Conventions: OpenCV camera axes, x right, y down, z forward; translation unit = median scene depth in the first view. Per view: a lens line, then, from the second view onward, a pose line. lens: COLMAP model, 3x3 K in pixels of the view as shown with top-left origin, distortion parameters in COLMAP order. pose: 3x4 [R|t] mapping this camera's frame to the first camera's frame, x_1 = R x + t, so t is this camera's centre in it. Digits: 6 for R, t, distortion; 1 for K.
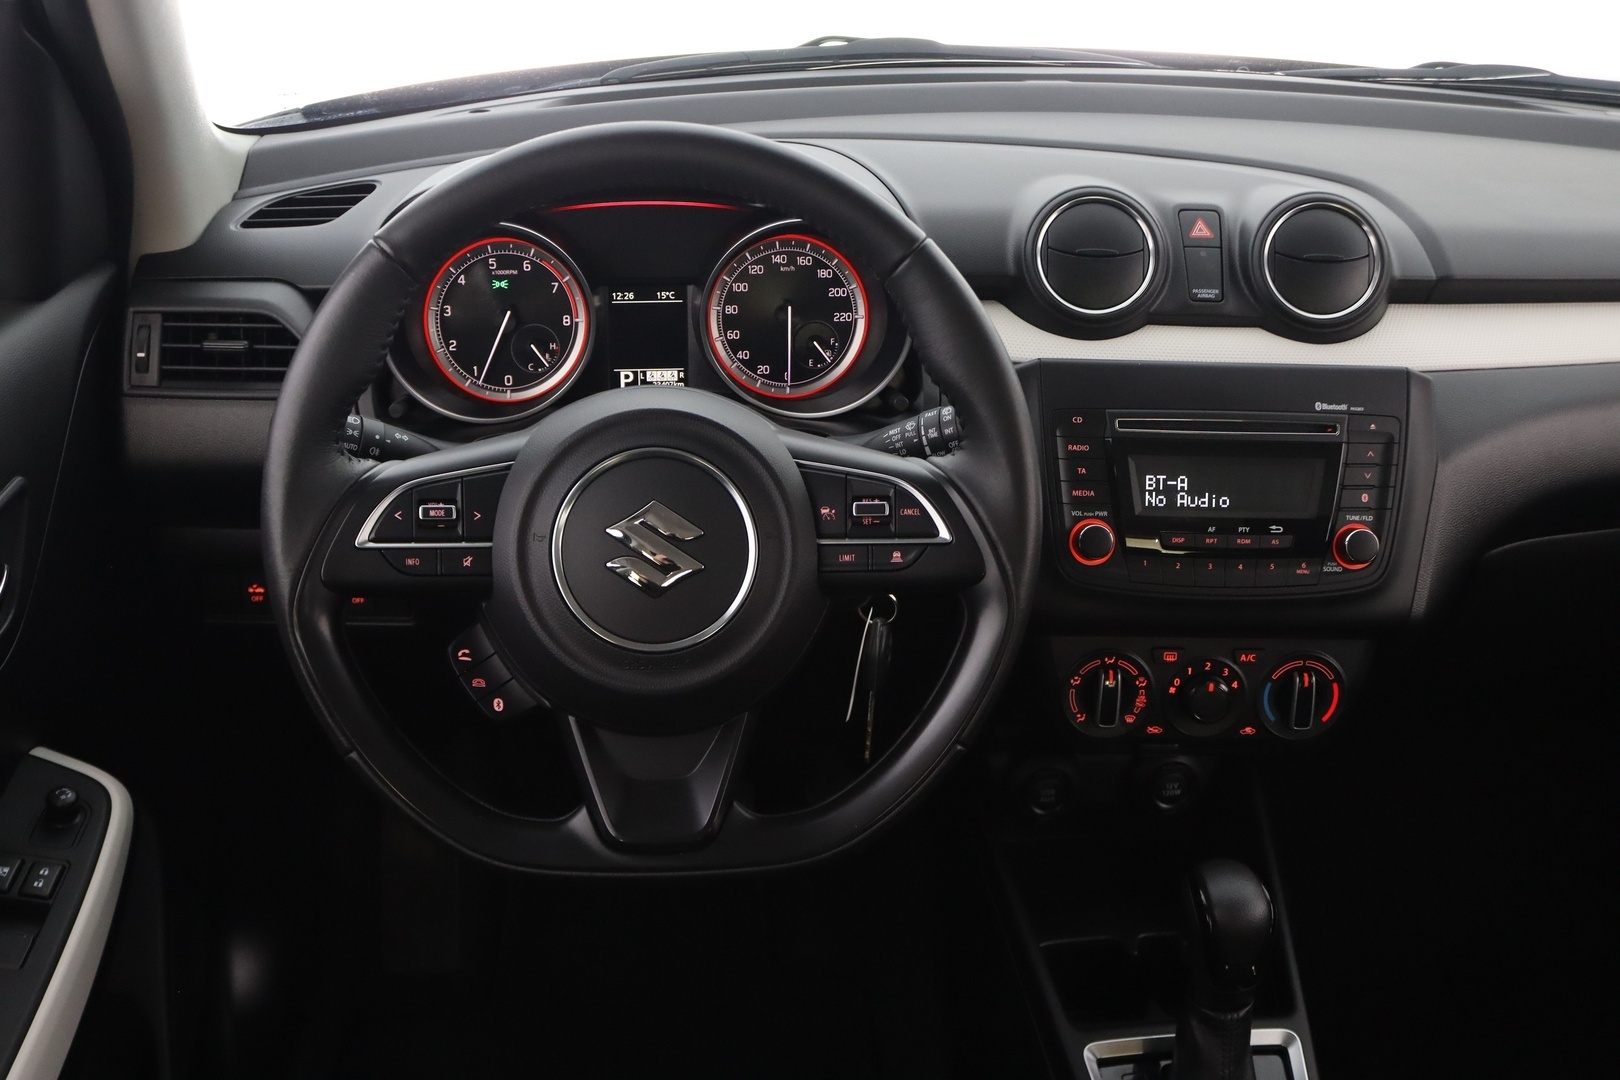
lens RADIAL K [[1522.2, 0, 820.1], [0, 1522.2, 569.7], [0, 0, 1]] dist [-0.073028, 0.000000]
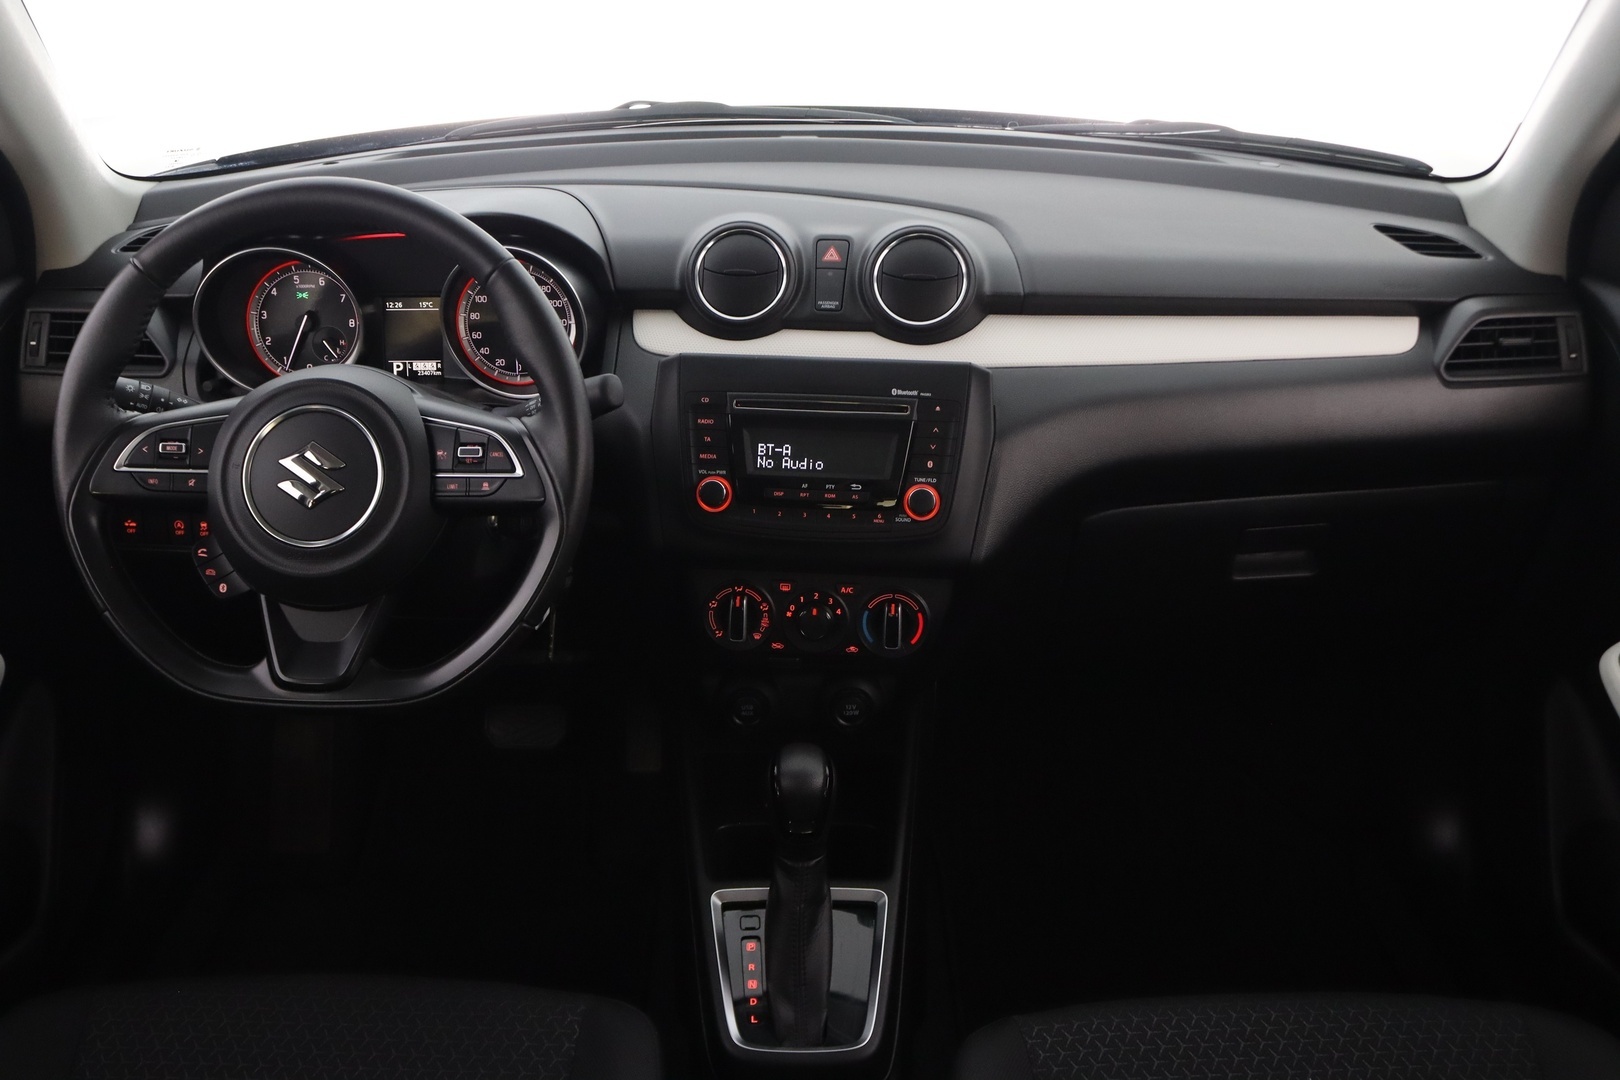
lens RADIAL K [[1522.2, 0, 812.4], [0, 1522.2, 546.0], [0, 0, 1]] dist [-0.073028, 0.000000]
pose [[0.996071, 0.024788, -0.085013, 0.360777], [-0.027983, 0.998938, -0.036594, 0.068685], [0.084016, 0.038829, 0.995708, -0.275993]]
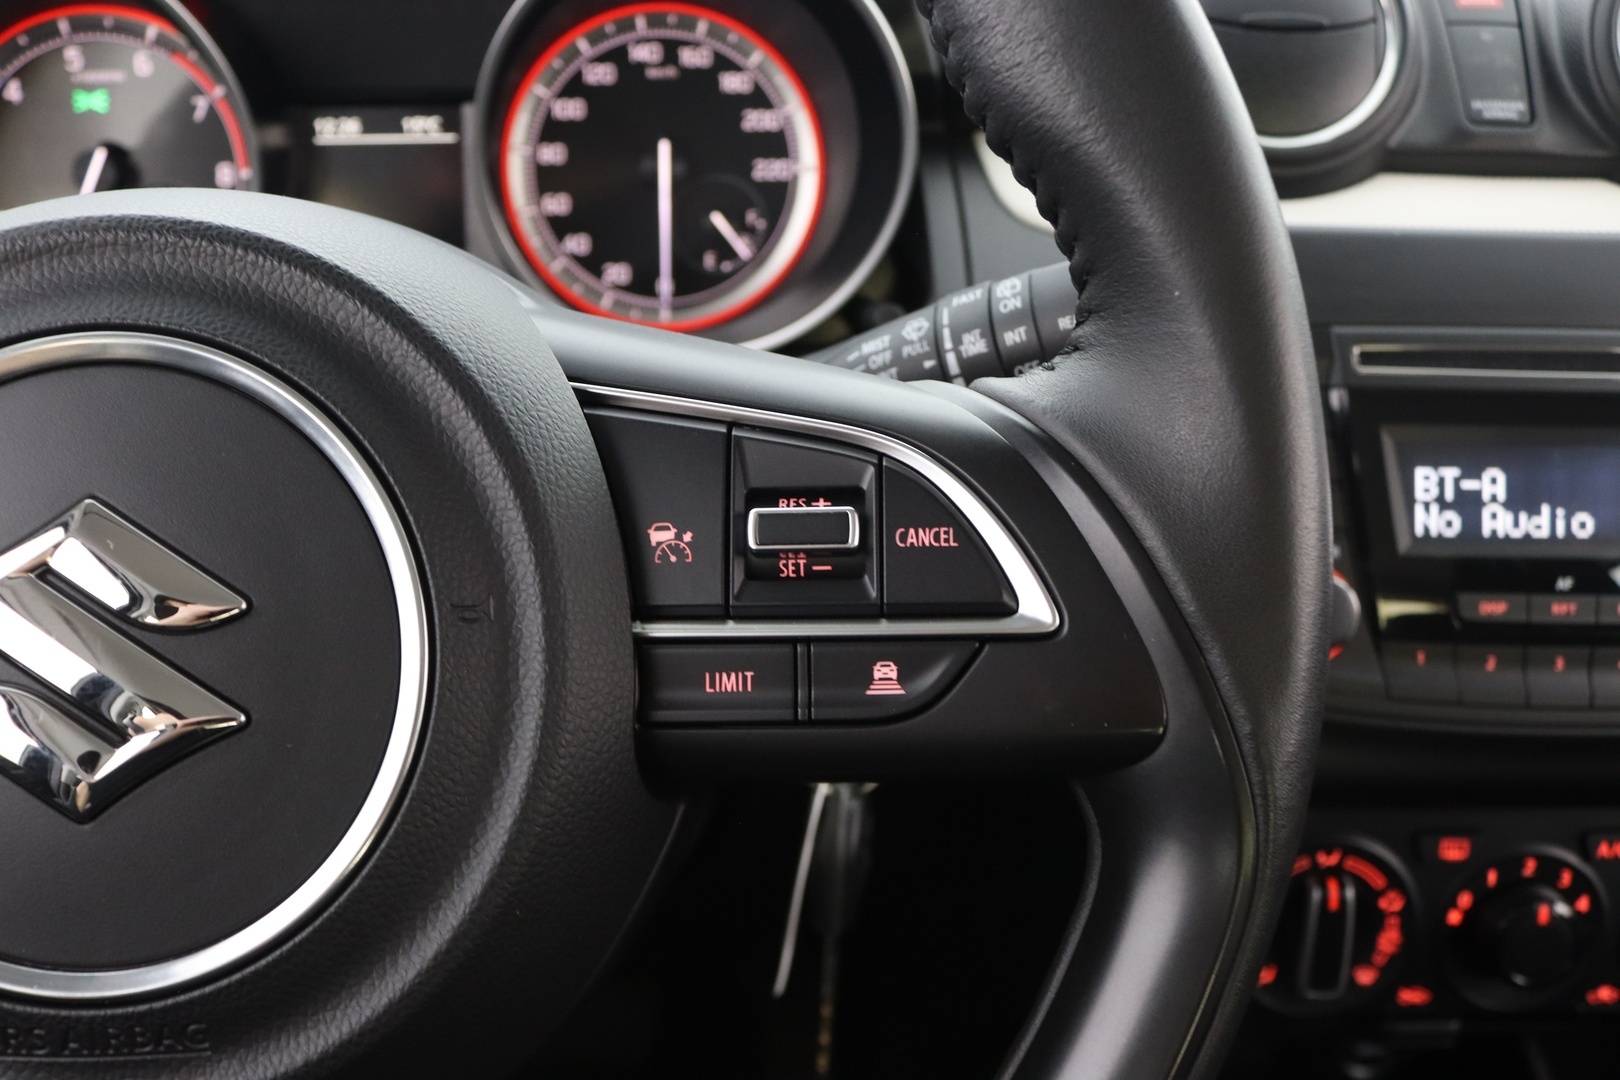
lens RADIAL K [[1522.2, 0, 812.0], [0, 1522.2, 569.1], [0, 0, 1]] dist [-0.073028, 0.000000]
pose [[0.999969, -0.004618, 0.006320, 0.025469], [0.004841, 0.999346, -0.035838, -0.015312], [-0.006151, 0.035867, 0.999338, 0.523651]]
